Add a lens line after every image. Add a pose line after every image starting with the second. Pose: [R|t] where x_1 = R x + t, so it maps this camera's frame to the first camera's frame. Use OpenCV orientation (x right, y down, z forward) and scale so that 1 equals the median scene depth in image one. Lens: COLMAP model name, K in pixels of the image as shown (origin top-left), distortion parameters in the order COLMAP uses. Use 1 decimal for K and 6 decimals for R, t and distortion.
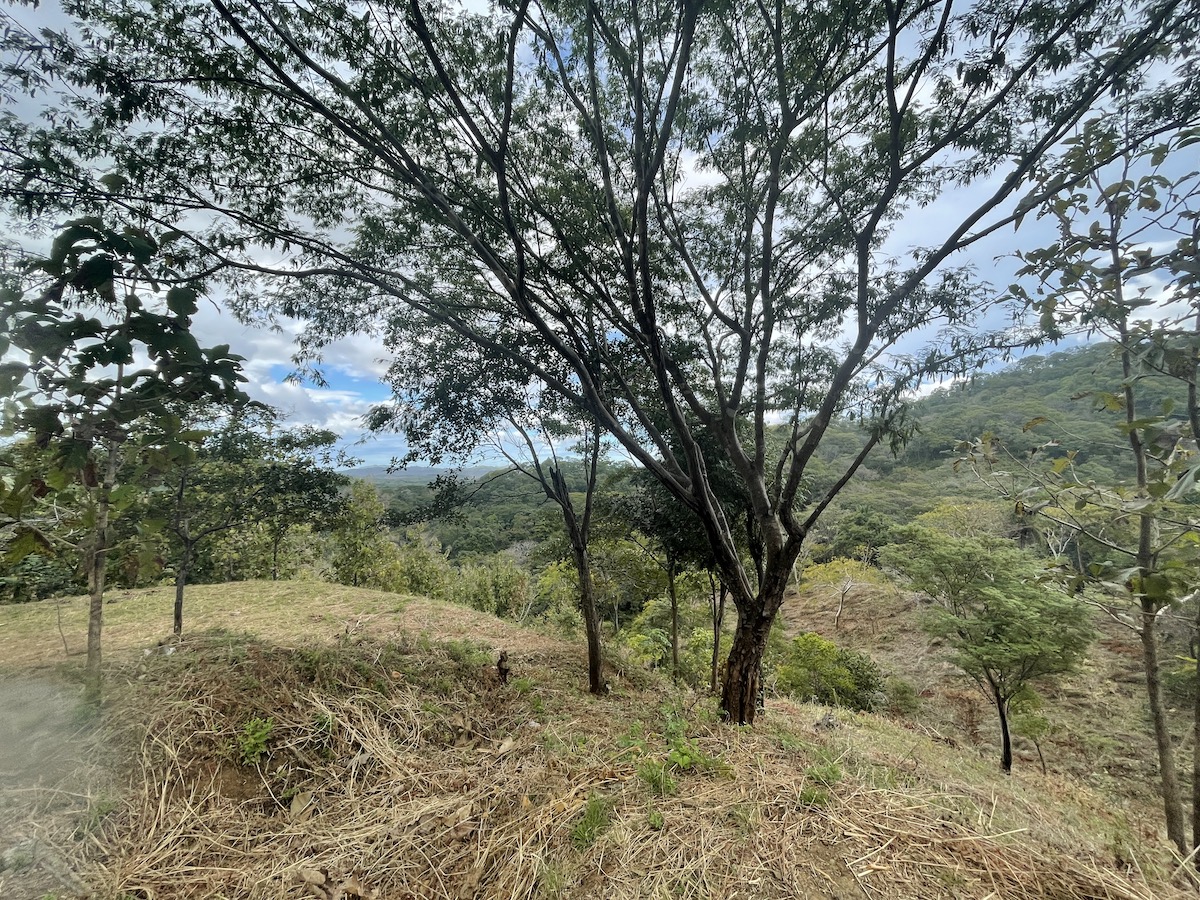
lens RADIAL K [[484.5, 0, 598.1], [0, 484.5, 445.0], [0, 0, 1]] dist [-0.001421, 0.000276]
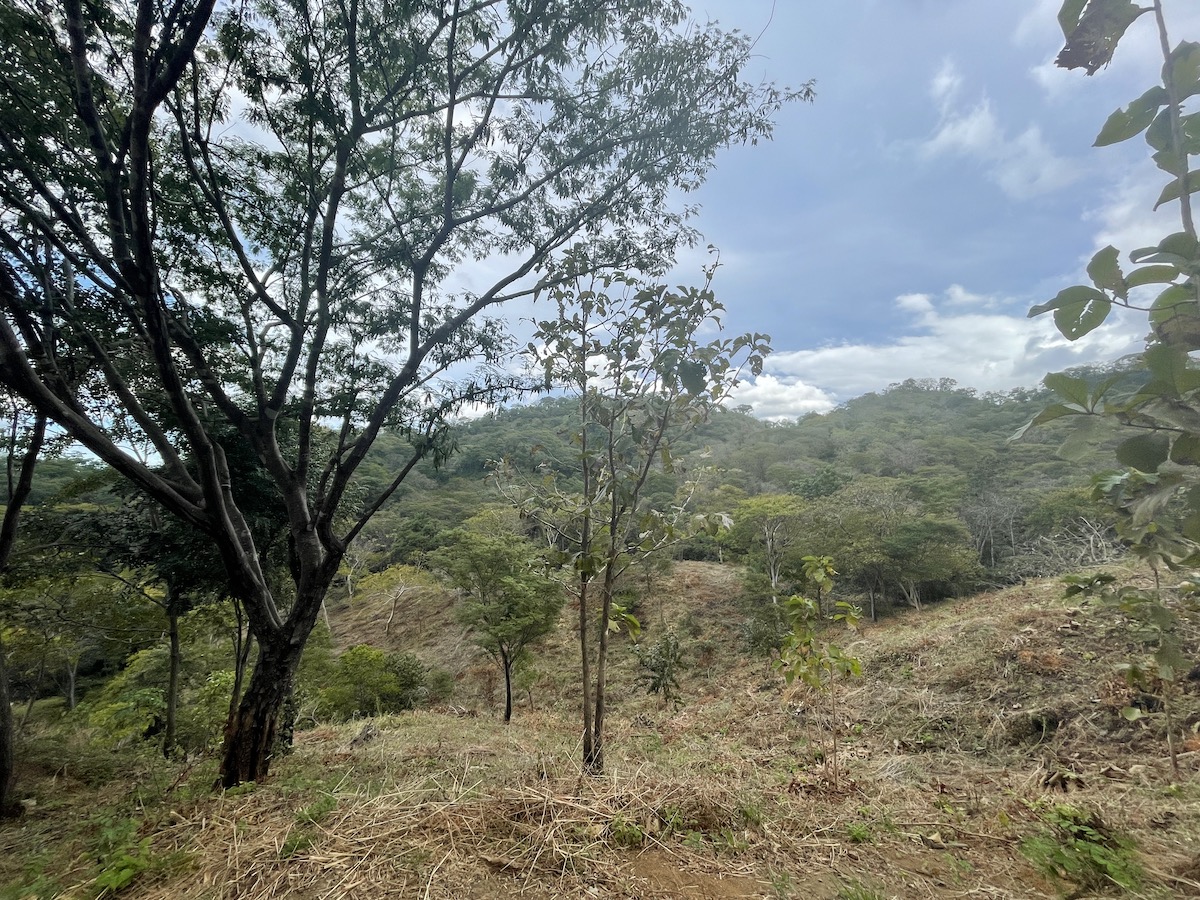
lens RADIAL K [[484.5, 0, 596.1], [0, 484.5, 445.3], [0, 0, 1]] dist [-0.001421, 0.000276]
pose [[0.667328, 0.072248, 0.741251, 0.028361], [-0.060006, 0.997264, -0.043179, -0.008835], [-0.742342, -0.015665, 0.669838, -0.011355]]
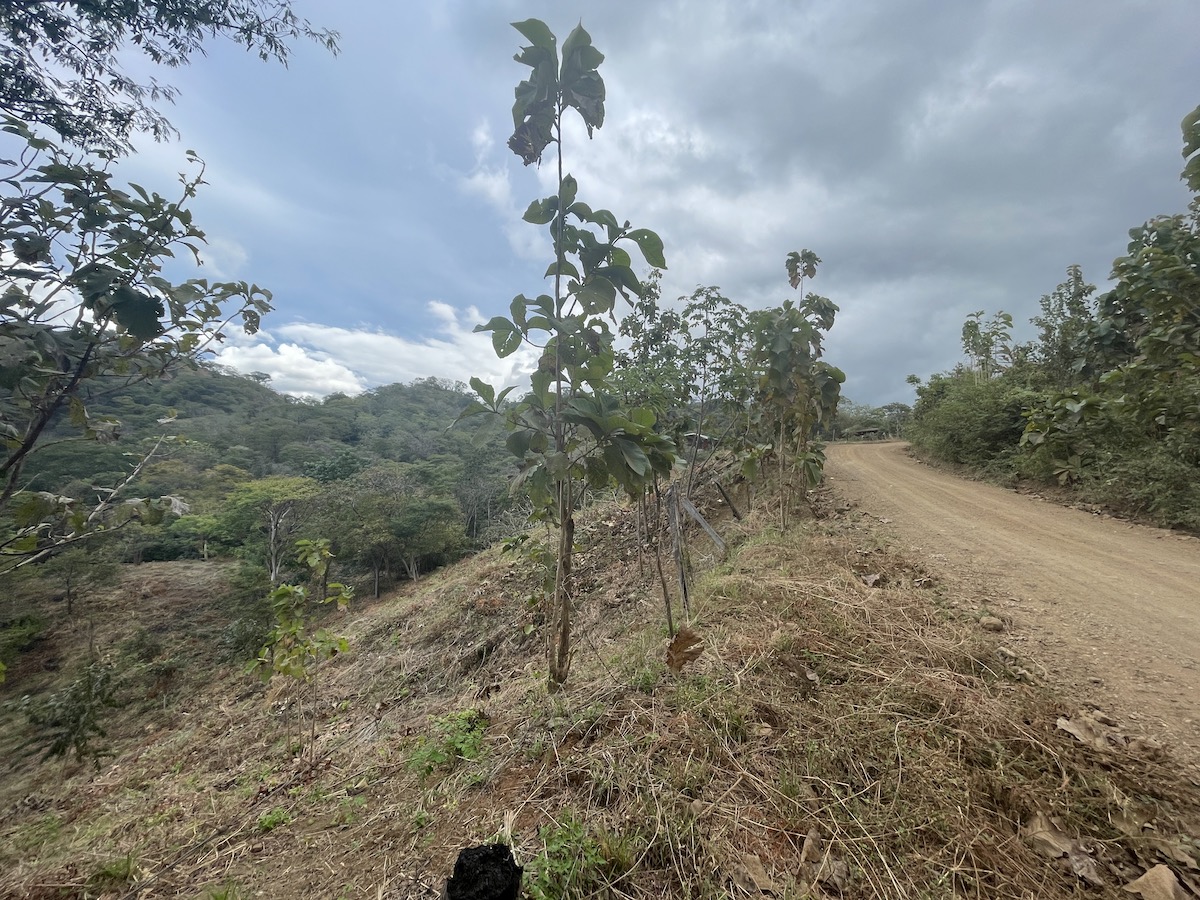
lens RADIAL K [[484.5, 0, 595.2], [0, 484.5, 445.2], [0, 0, 1]] dist [-0.001421, 0.000276]
pose [[-0.181880, 0.067854, 0.980977, 0.051945], [-0.095211, 0.991714, -0.086249, -0.004973], [-0.978700, -0.109086, -0.173913, -0.064963]]
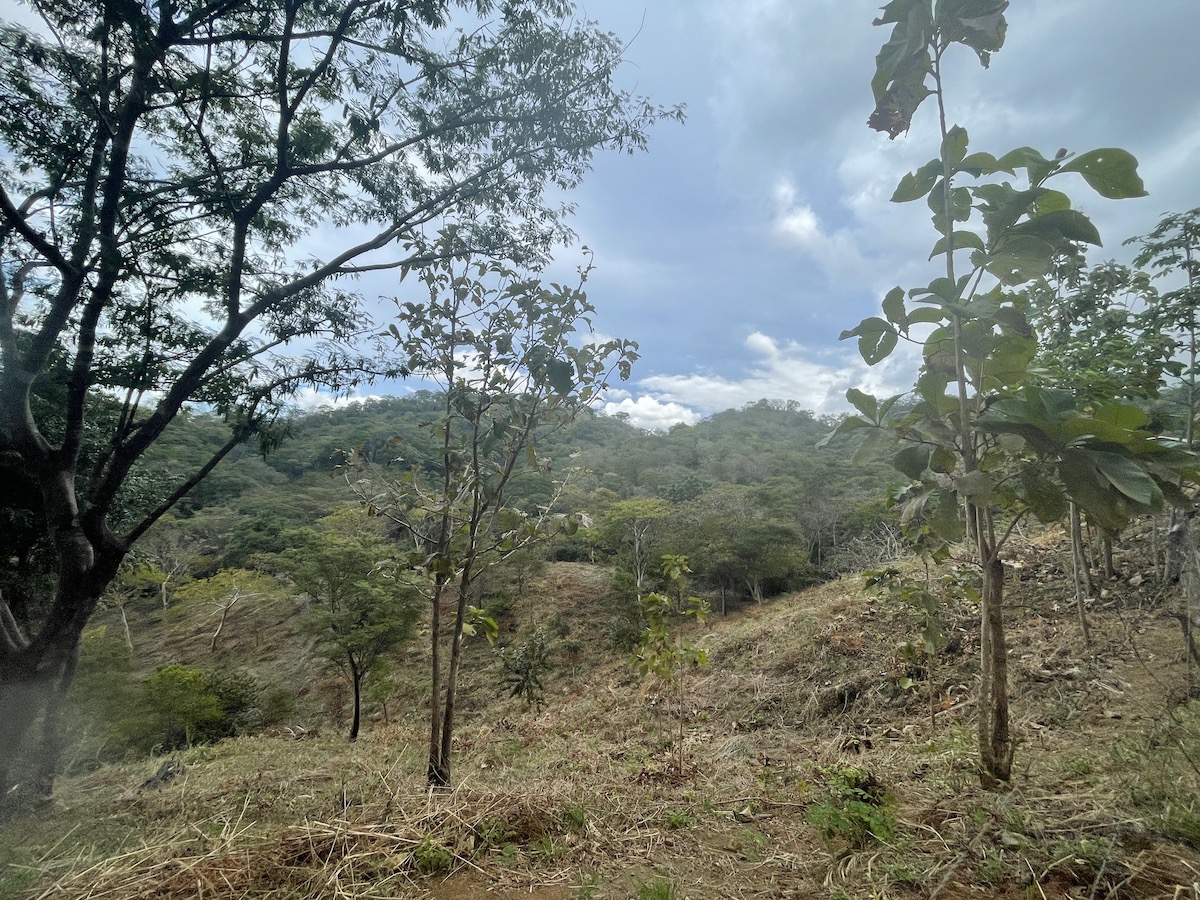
lens RADIAL K [[484.5, 0, 596.3], [0, 484.5, 444.9], [0, 0, 1]] dist [-0.001421, 0.000276]
pose [[0.462627, 0.103080, 0.880540, 0.066382], [-0.095734, 0.993218, -0.065973, -0.003766], [-0.881369, -0.053777, 0.469358, -0.027311]]
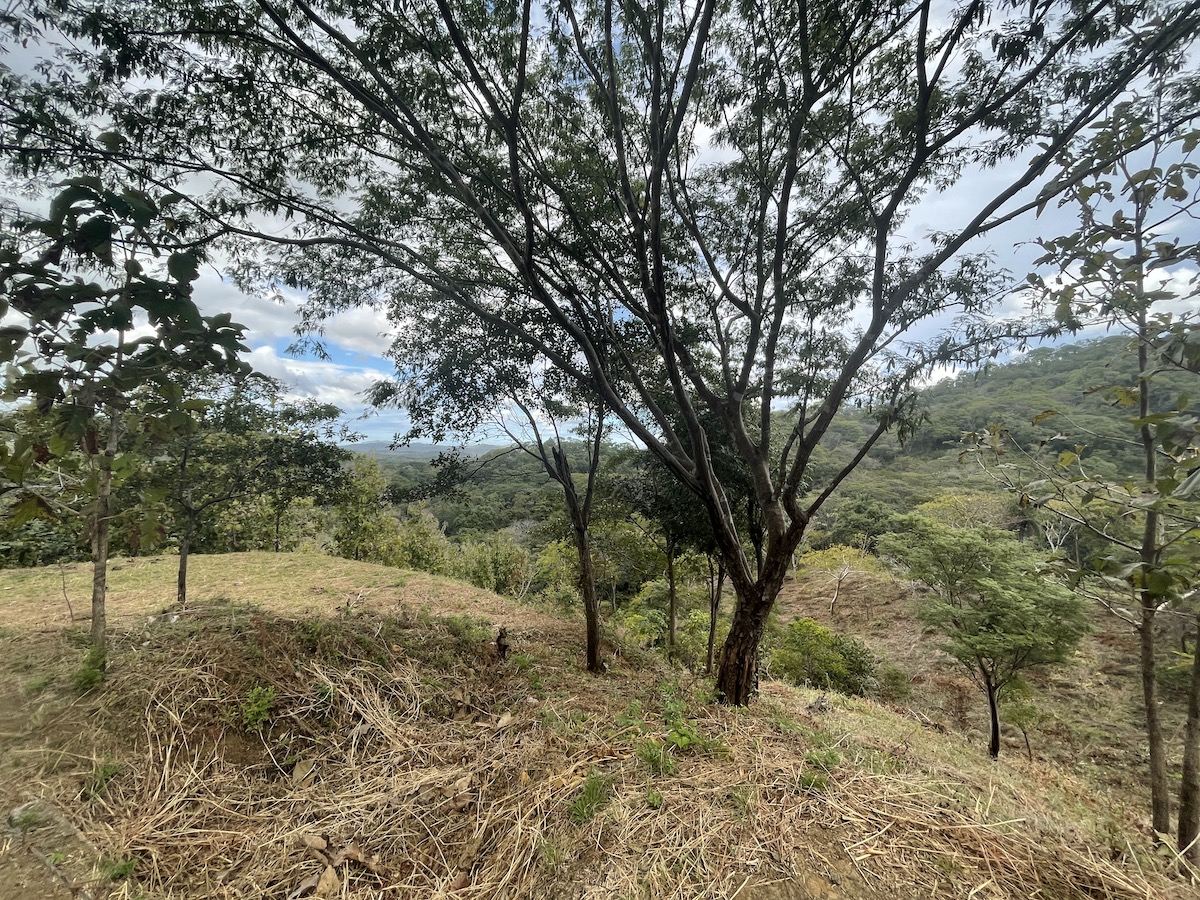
lens RADIAL K [[484.5, 0, 598.6], [0, 484.5, 445.5], [0, 0, 1]] dist [-0.001421, 0.000276]
pose [[0.999646, 0.026445, -0.002927, -0.004600], [-0.026310, 0.998888, 0.039130, 0.001412], [0.003959, -0.039039, 0.999230, 0.007447]]
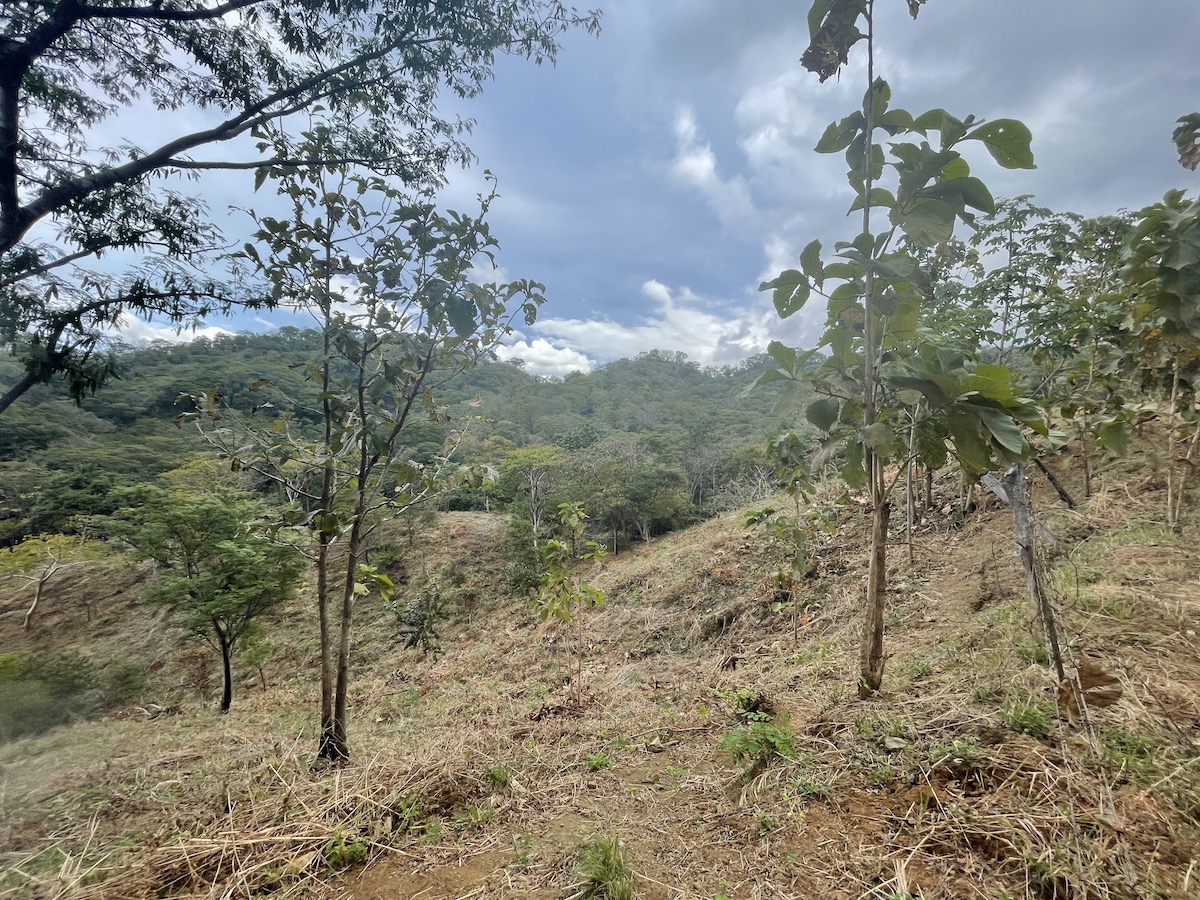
lens RADIAL K [[484.5, 0, 596.2], [0, 484.5, 445.1], [0, 0, 1]] dist [-0.001421, 0.000276]
pose [[0.261440, 0.004508, 0.965209, 0.086150], [-0.094295, 0.995325, 0.020892, -0.004677], [-0.960603, -0.096477, 0.260643, 0.009721]]
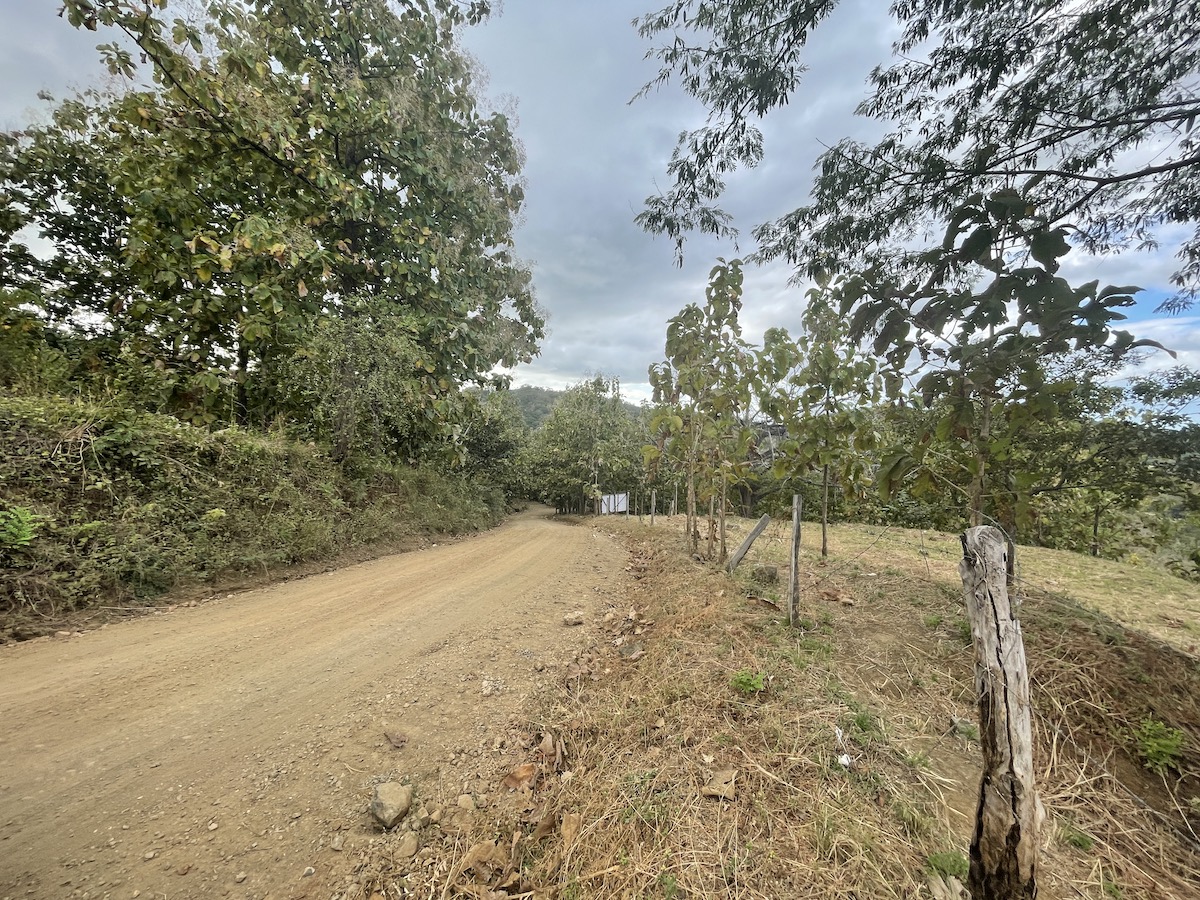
lens RADIAL K [[484.5, 0, 598.0], [0, 484.5, 446.5], [0, 0, 1]] dist [-0.001421, 0.000276]
pose [[0.191042, 0.038275, -0.980835, -0.056901], [0.048902, 0.997628, 0.048455, 0.003311], [0.980363, -0.057221, 0.188717, -0.045906]]
